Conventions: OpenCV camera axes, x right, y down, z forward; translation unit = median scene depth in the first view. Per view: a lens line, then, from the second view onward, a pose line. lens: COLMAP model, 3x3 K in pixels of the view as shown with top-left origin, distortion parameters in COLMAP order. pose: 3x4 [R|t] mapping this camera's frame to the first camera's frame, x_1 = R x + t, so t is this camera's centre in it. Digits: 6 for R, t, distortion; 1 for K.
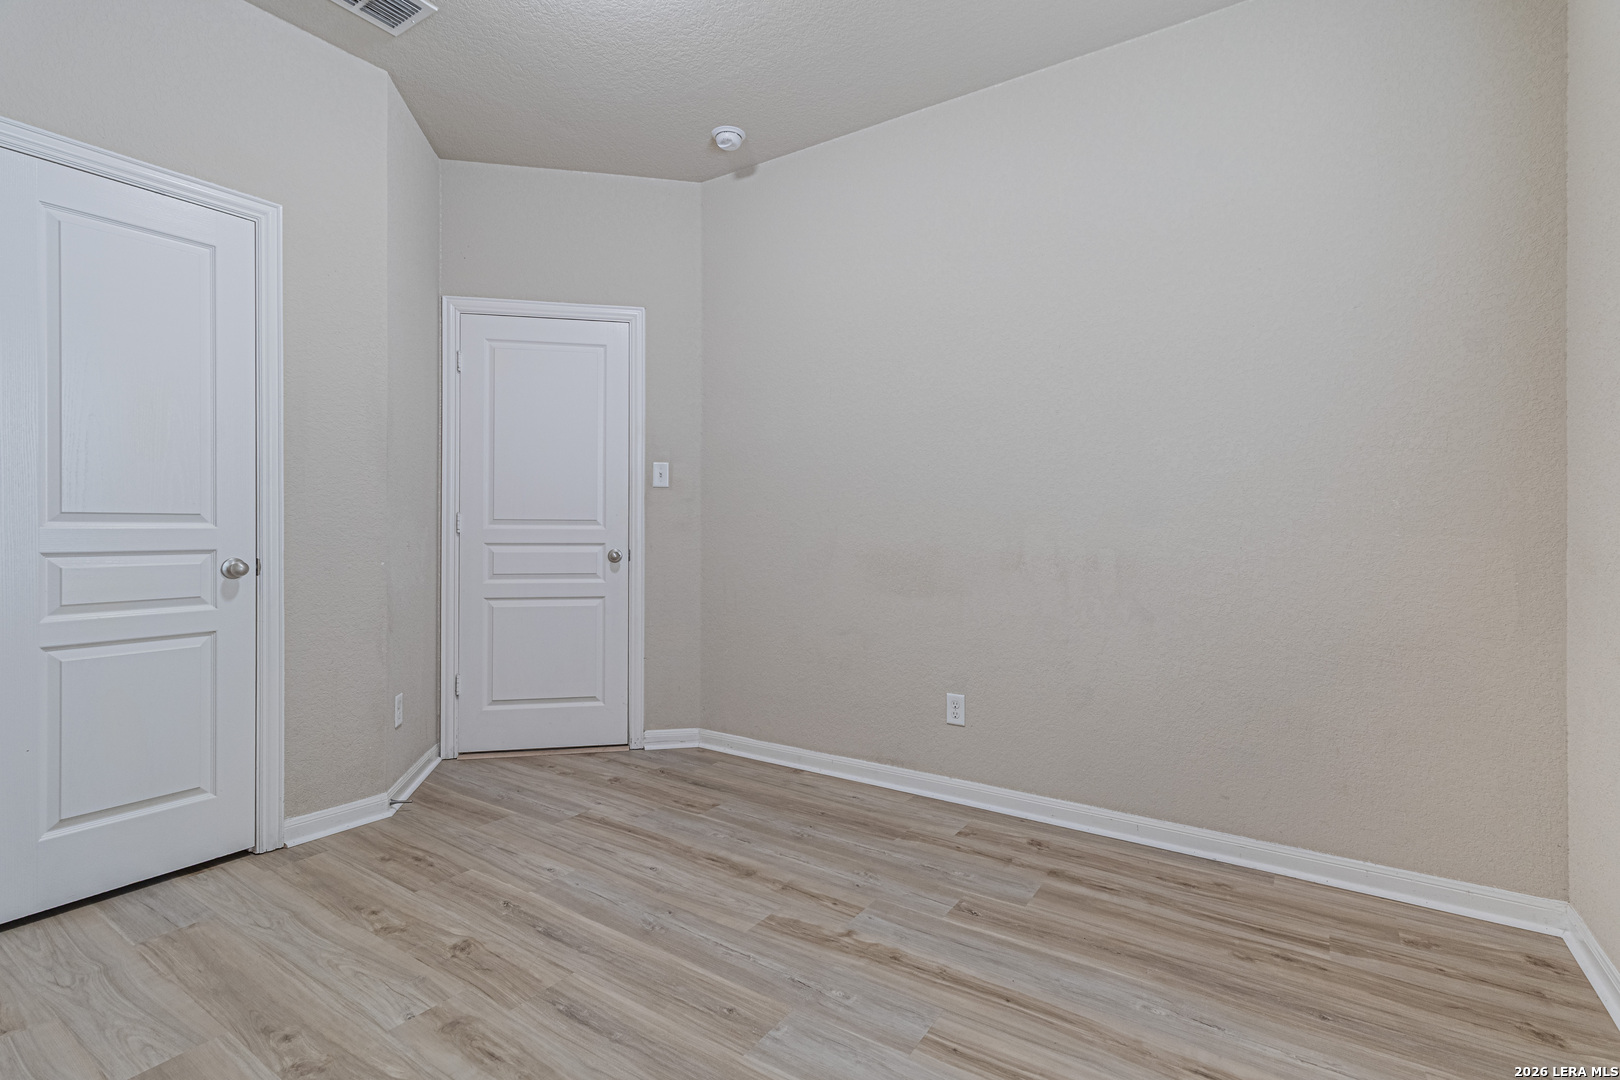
lens RADIAL K [[773.2, 0, 808.4], [0, 773.2, 535.2], [0, 0, 1]] dist [0.004820, 0.000002]
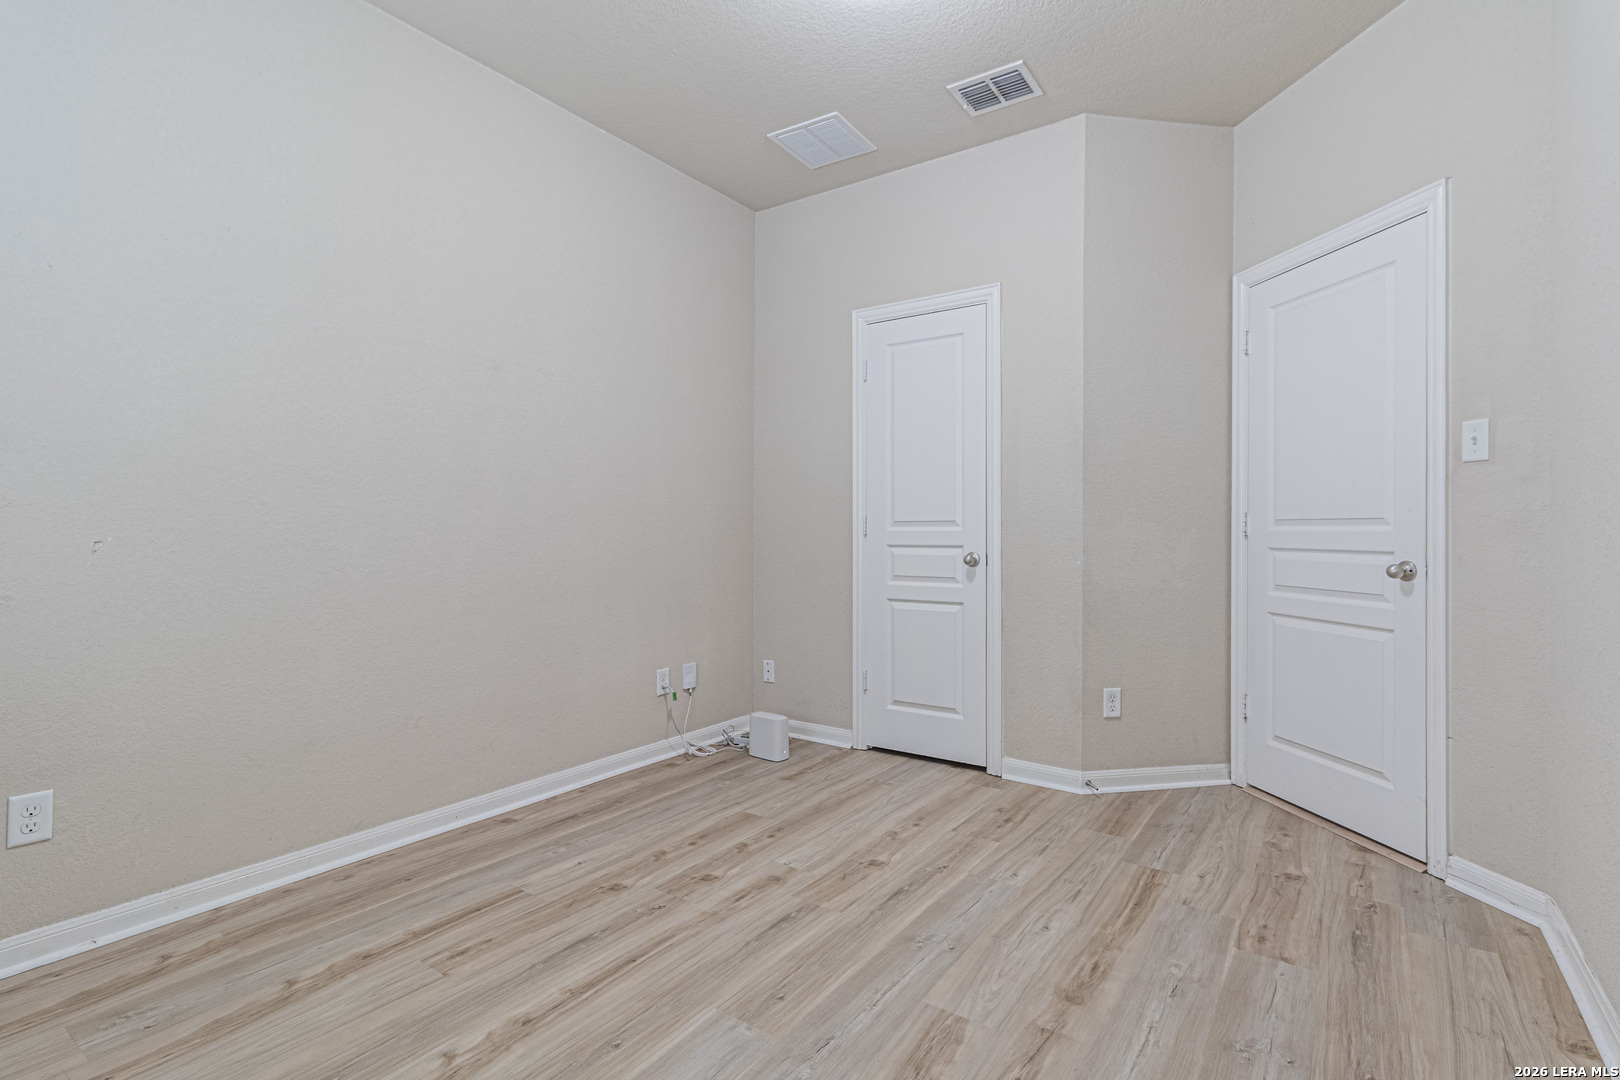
lens RADIAL K [[773.2, 0, 808.4], [0, 773.2, 535.2], [0, 0, 1]] dist [0.004820, 0.000002]
pose [[-0.041913, 0.003467, -0.999115, 0.723144], [-0.009507, 0.999947, 0.003868, -0.003285], [0.999076, 0.009660, -0.041878, 0.843012]]
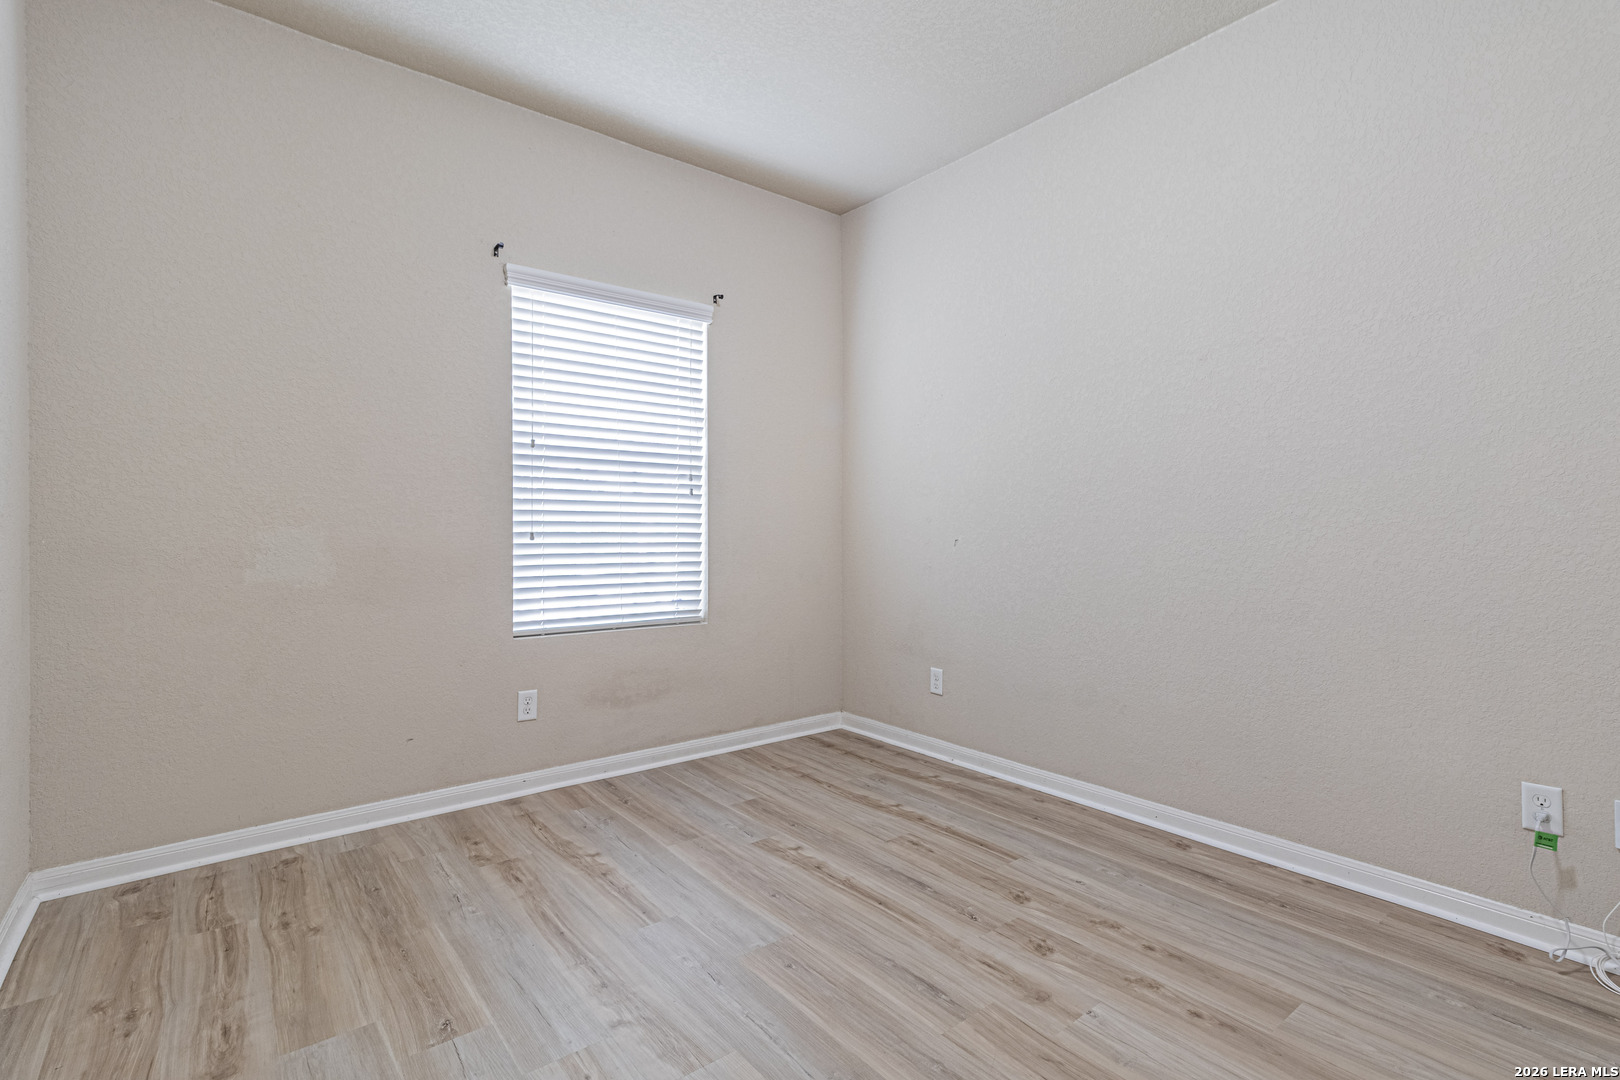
lens RADIAL K [[731.1, 0, 808.6], [0, 731.1, 540.9], [0, 0, 1]] dist [0.002285, 0.000298]
pose [[-0.951652, -0.009339, 0.307035, -0.347203], [-0.003477, 0.999801, 0.019633, -0.012101], [-0.307158, 0.017617, -0.951496, 1.551996]]
